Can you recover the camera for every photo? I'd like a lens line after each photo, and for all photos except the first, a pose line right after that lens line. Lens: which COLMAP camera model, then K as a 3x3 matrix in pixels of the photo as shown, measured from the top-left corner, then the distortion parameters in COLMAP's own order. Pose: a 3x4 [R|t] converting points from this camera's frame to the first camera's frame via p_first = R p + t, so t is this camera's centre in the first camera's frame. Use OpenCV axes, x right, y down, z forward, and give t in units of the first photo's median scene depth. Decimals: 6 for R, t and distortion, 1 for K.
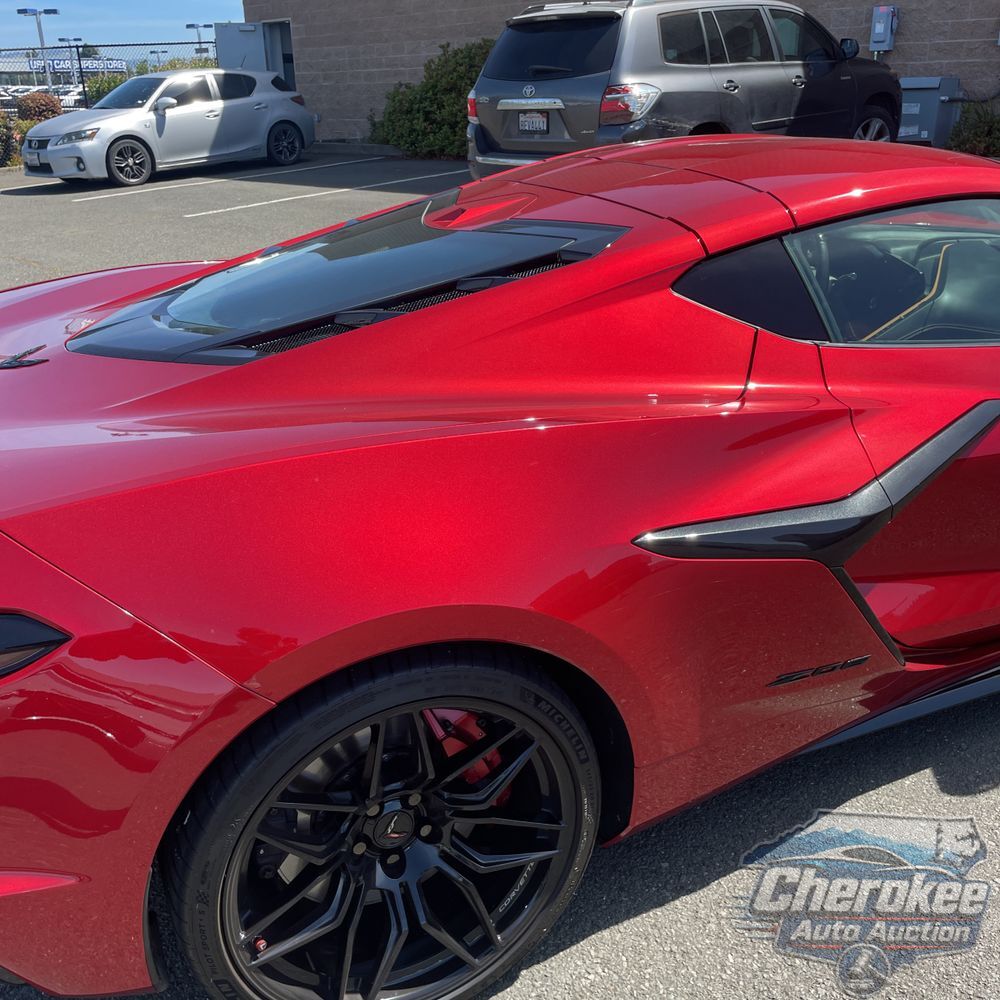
lens RADIAL K [[1022.8, 0, 500.0], [0, 1022.8, 500.0], [0, 0, 1]] dist [0.071251, -0.110270]
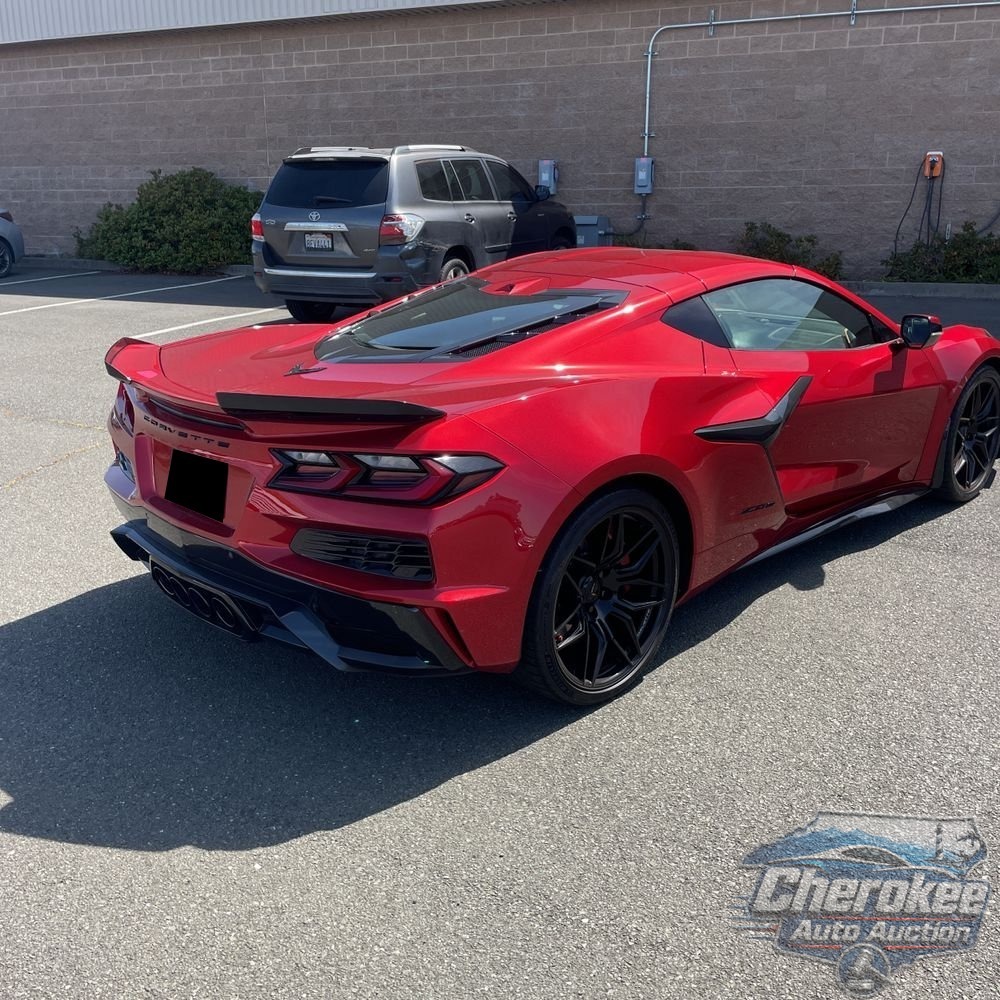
lens RADIAL K [[1005.6, 0, 514.7], [0, 1005.6, 508.3], [0, 0, 1]] dist [0.075949, -0.104249]
pose [[0.937241, -0.069591, 0.341667, -0.106610], [0.103392, 0.991278, -0.081716, 0.037452], [-0.333000, 0.111914, 0.936262, -0.088769]]
